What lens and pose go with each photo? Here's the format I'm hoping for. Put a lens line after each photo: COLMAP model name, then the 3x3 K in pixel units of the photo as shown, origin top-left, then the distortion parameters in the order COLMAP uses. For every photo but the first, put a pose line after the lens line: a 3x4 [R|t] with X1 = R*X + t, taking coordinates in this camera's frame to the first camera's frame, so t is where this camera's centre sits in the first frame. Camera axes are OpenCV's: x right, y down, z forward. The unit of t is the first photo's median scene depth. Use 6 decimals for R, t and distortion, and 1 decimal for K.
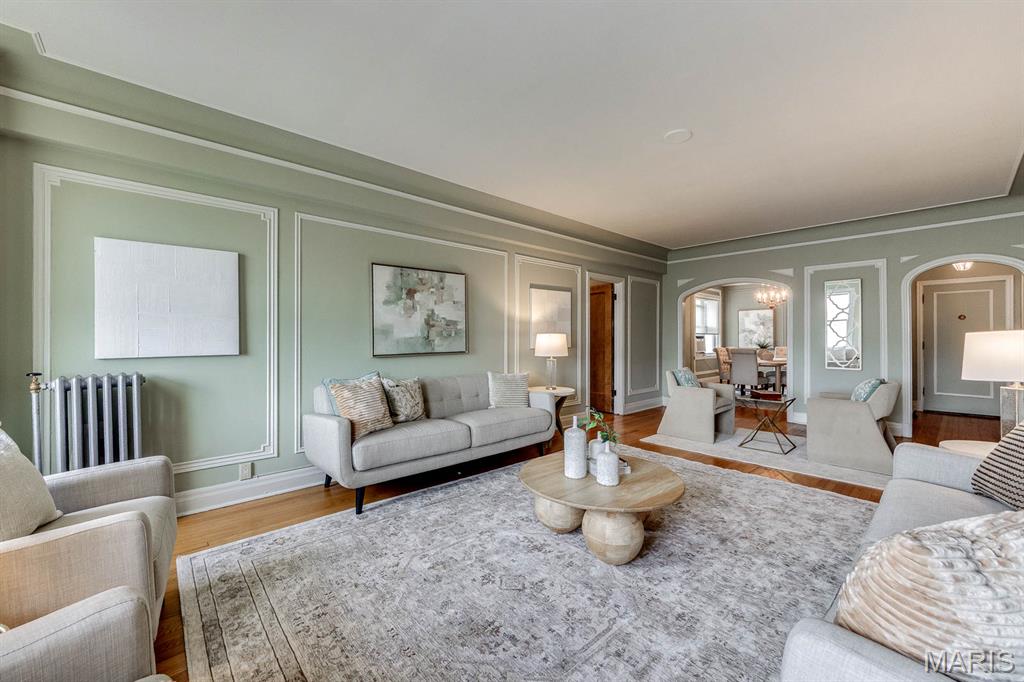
lens RADIAL K [[404.0, 0, 495.9], [0, 404.0, 338.1], [0, 0, 1]] dist [-0.003592, -0.000124]
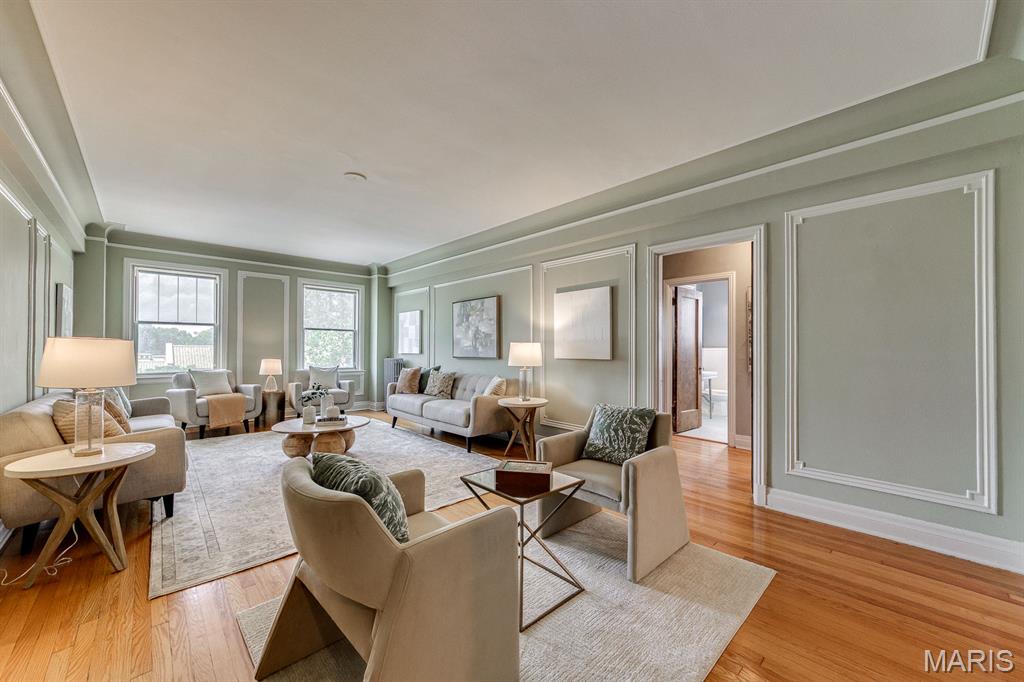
lens RADIAL K [[404.0, 0, 521.7], [0, 404.0, 343.3], [0, 0, 1]] dist [-0.003592, -0.000124]
pose [[0.036848, -0.007554, -0.999292, 1.251212], [-0.001957, 0.999969, -0.007631, -0.001645], [0.999319, 0.002236, 0.036832, 1.093020]]
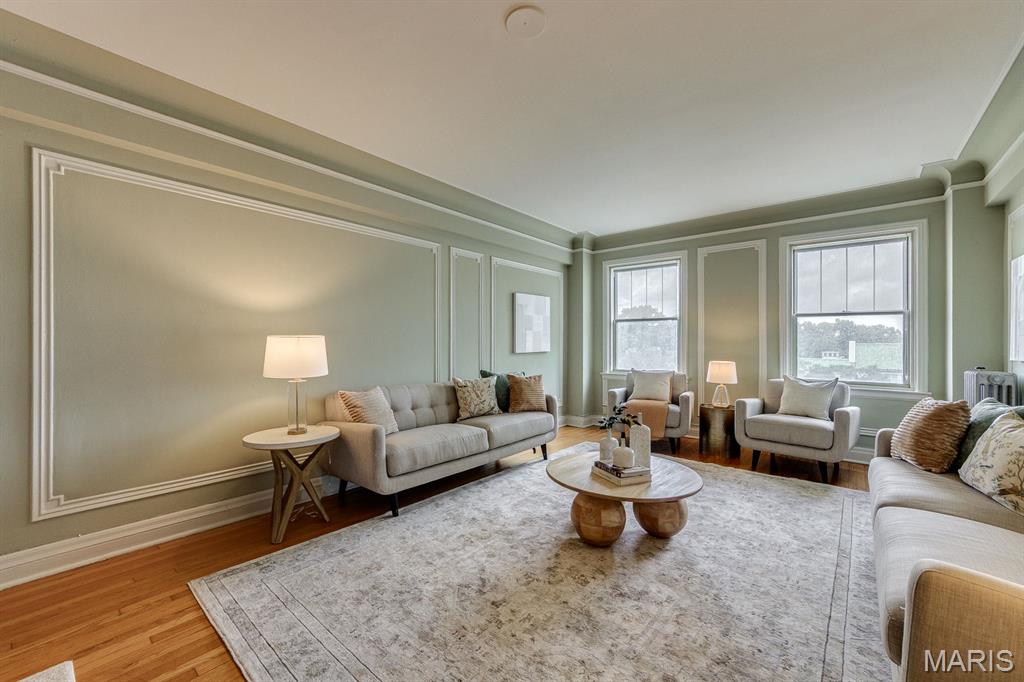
lens RADIAL K [[404.0, 0, 492.6], [0, 404.0, 344.8], [0, 0, 1]] dist [-0.003592, -0.000124]
pose [[-0.991554, -0.000891, -0.129689, 0.431710], [-0.001032, 0.999999, 0.001018, 0.003664], [0.129688, 0.001143, -0.991554, 1.212953]]
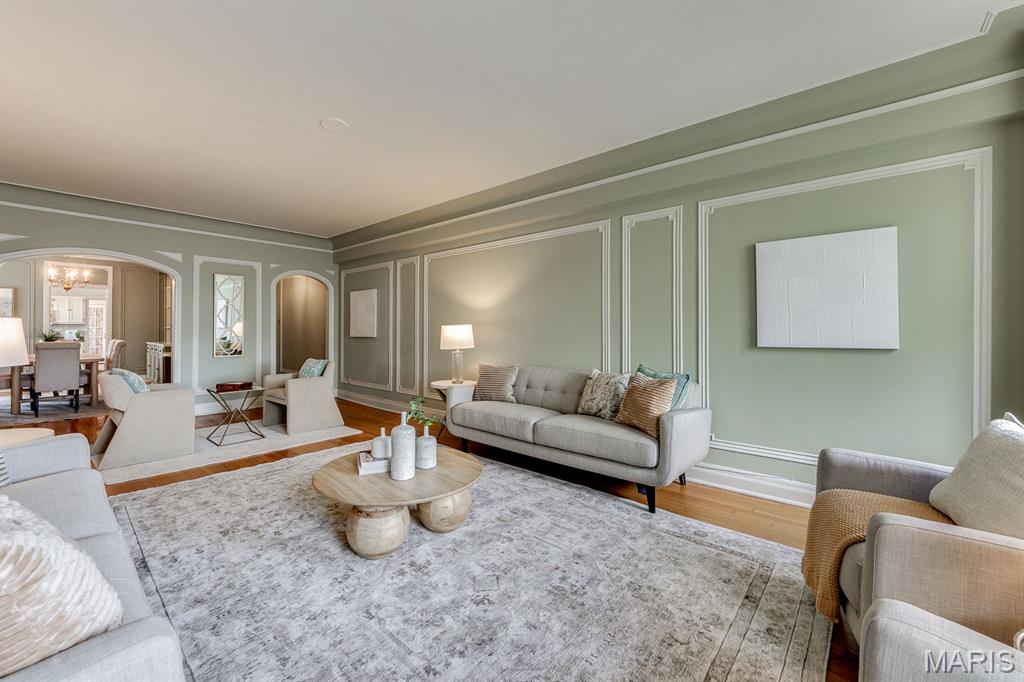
lens RADIAL K [[404.0, 0, 506.3], [0, 404.0, 334.4], [0, 0, 1]] dist [-0.003592, -0.000124]
pose [[-0.128334, -0.018487, 0.991559, -0.451257], [-0.001345, 0.999829, 0.018467, -0.005506], [-0.991730, 0.001037, -0.128337, 0.528749]]
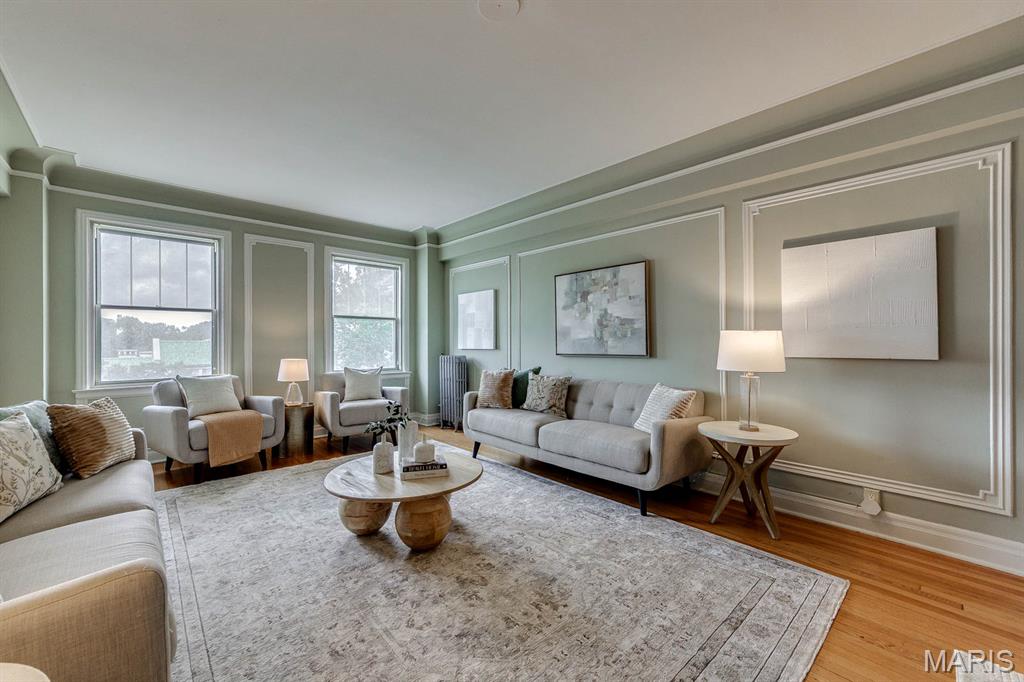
lens RADIAL K [[416.7, 0, 517.0], [0, 416.7, 337.8], [0, 0, 1]] dist [-0.001110, 0.001848]
pose [[0.030749, -0.002594, -0.999524, 0.808444], [0.005704, 0.999981, -0.002419, -0.001645], [0.999511, -0.005626, 0.030764, 0.755585]]
